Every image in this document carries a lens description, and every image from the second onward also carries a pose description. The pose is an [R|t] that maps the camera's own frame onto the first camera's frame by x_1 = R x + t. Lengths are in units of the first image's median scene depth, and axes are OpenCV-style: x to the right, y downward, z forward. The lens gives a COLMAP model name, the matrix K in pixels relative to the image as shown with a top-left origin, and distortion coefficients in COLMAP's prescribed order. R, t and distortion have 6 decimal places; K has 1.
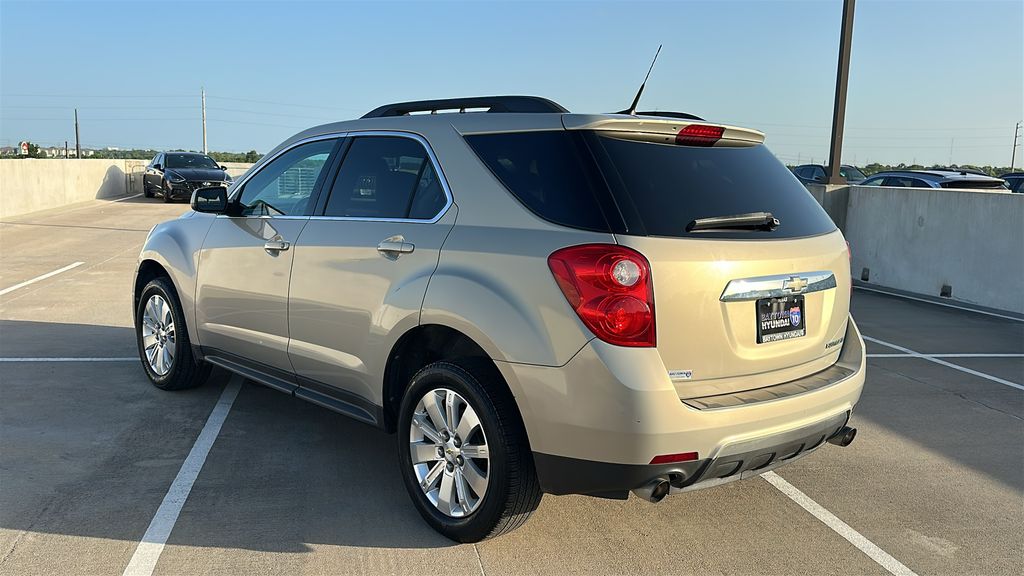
lens RADIAL K [[902.5, 0, 530.6], [0, 902.5, 304.3], [0, 0, 1]] dist [0.047189, -0.040898]
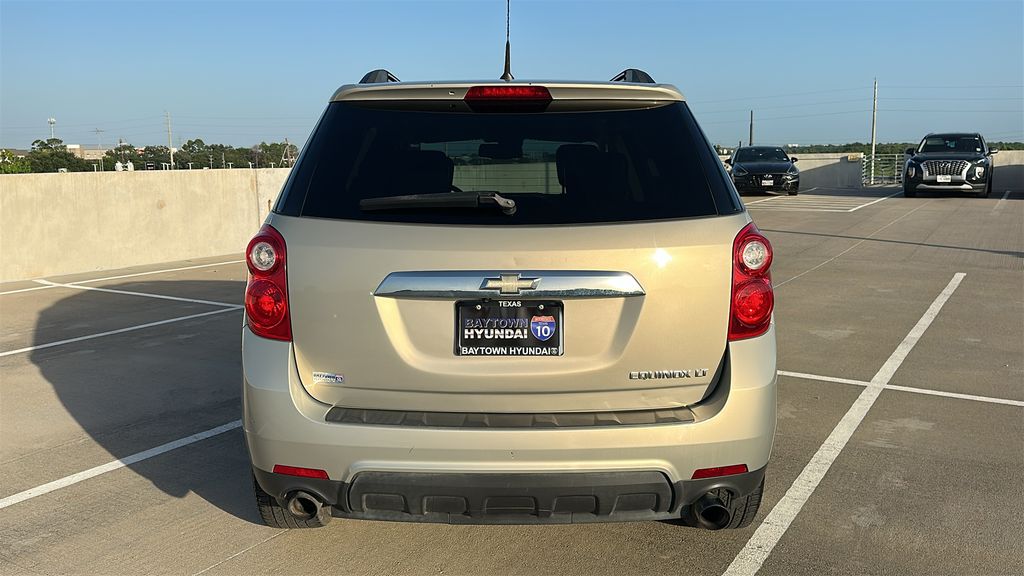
lens RADIAL K [[902.5, 0, 524.1], [0, 902.5, 318.3], [0, 0, 1]] dist [0.047189, -0.040898]
pose [[0.730254, 0.073651, -0.679195, 0.140911], [-0.058364, 0.997263, 0.045390, -0.004925], [0.680679, 0.006494, 0.732553, 0.077365]]
